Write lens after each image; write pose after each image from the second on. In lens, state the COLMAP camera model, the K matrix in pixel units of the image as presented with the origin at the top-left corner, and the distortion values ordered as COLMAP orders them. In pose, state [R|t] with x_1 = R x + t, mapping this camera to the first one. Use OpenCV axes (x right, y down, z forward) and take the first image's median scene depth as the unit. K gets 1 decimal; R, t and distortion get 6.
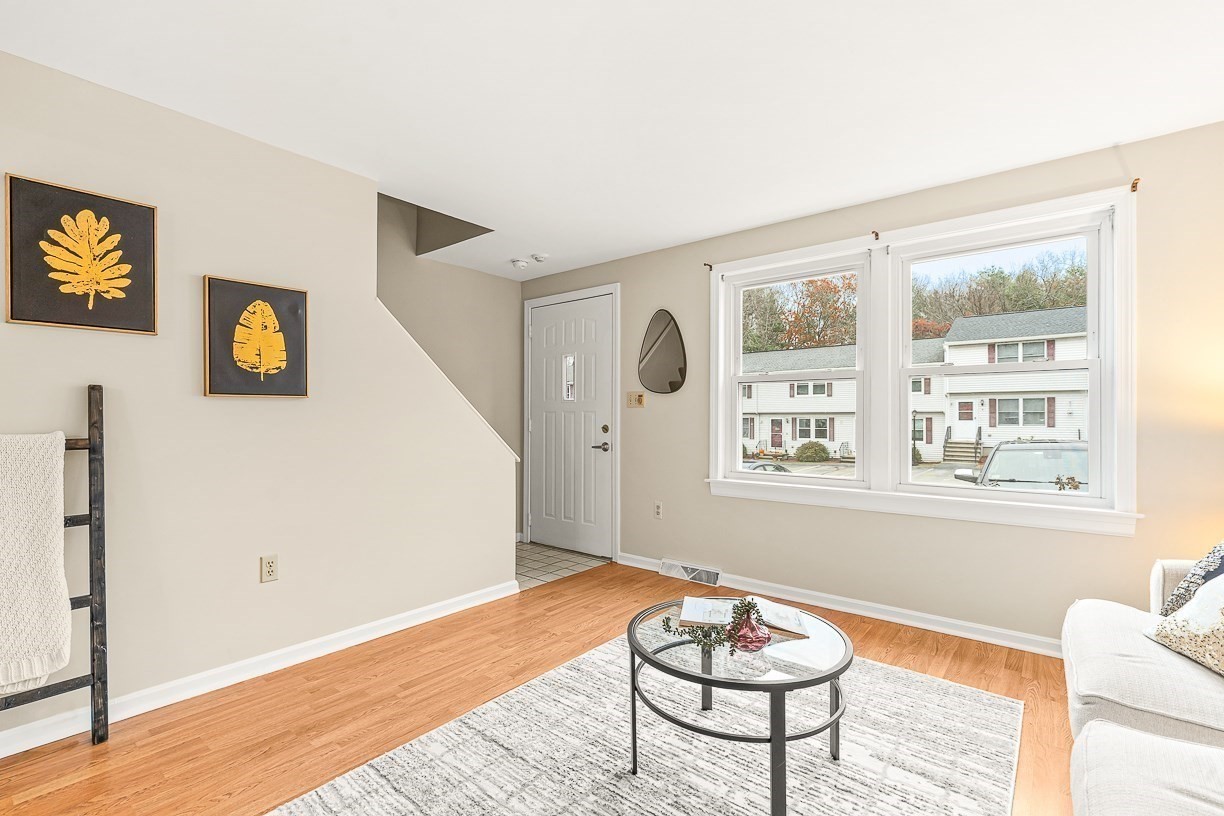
lens RADIAL K [[558.8, 0, 607.1], [0, 558.8, 417.2], [0, 0, 1]] dist [-0.002846, -0.000420]
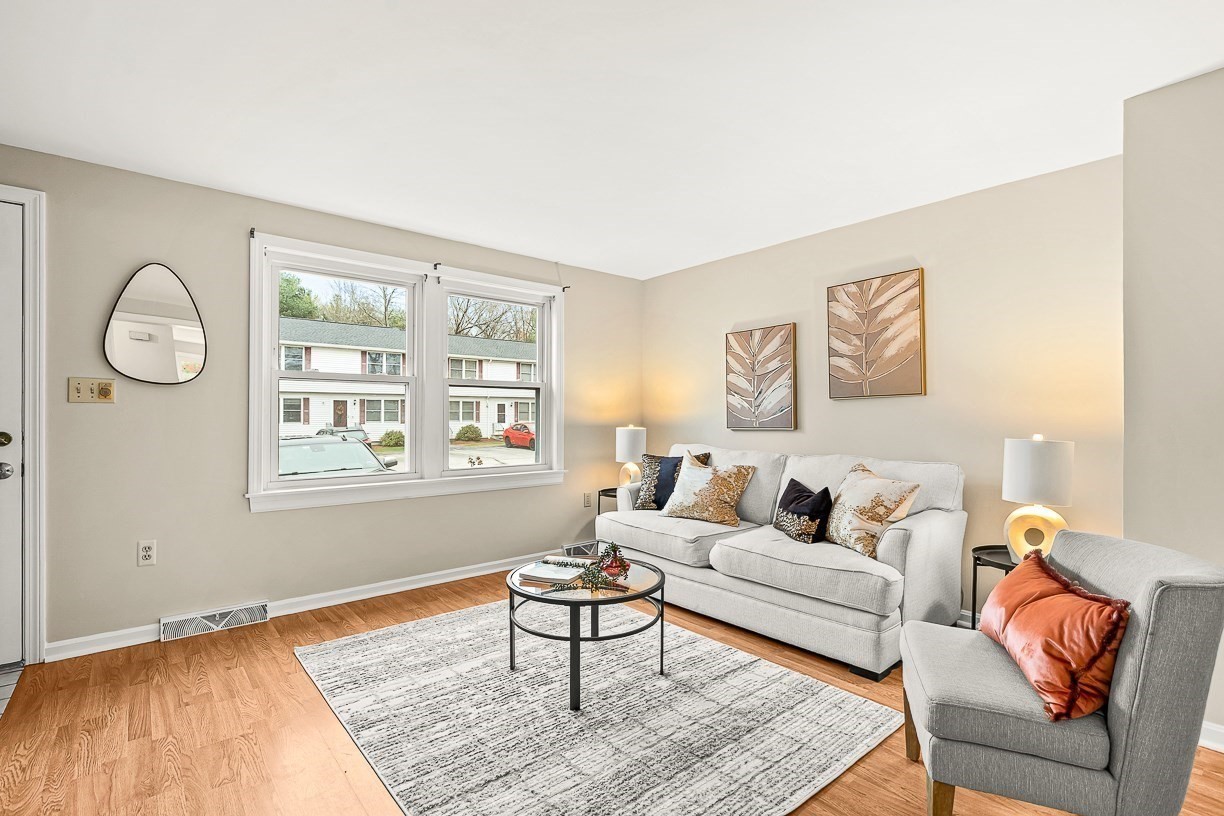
lens RADIAL K [[558.8, 0, 643.7], [0, 558.8, 413.8], [0, 0, 1]] dist [-0.002846, -0.000420]
pose [[0.150972, 0.000244, 0.988538, -0.789338], [-0.001491, 0.999999, -0.000019, -0.009827], [-0.988537, -0.001471, 0.150972, 0.462984]]
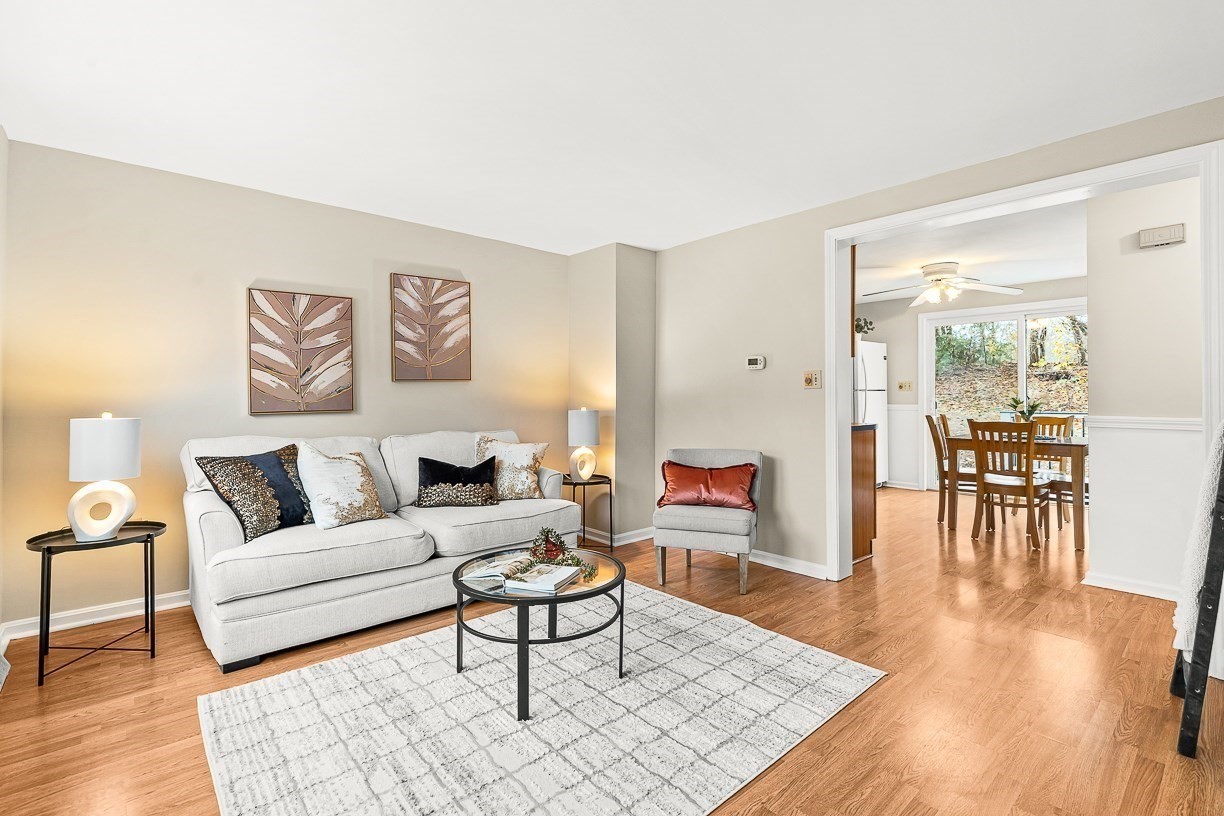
lens RADIAL K [[558.8, 0, 602.6], [0, 558.8, 399.4], [0, 0, 1]] dist [-0.002846, -0.000420]
pose [[-0.986243, -0.001847, 0.165294, -0.101616], [-0.001209, 0.999991, 0.003964, -0.005079], [-0.165300, 0.003710, -0.986236, 1.582623]]
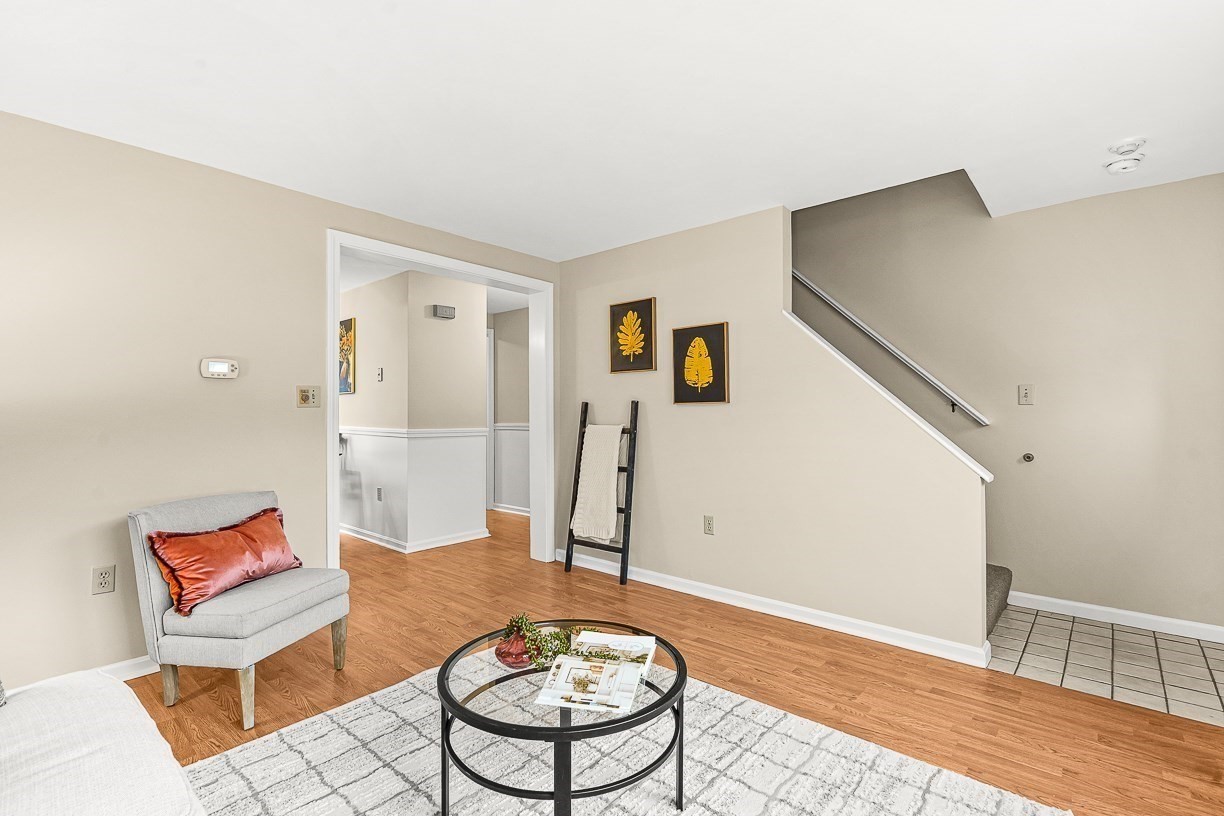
lens RADIAL K [[558.8, 0, 606.9], [0, 558.8, 409.8], [0, 0, 1]] dist [-0.002846, -0.000420]
pose [[-0.042663, -0.004707, -0.999078, 0.790934], [0.003317, 0.999983, -0.004853, -0.013635], [0.999084, -0.003521, -0.042646, 0.778612]]
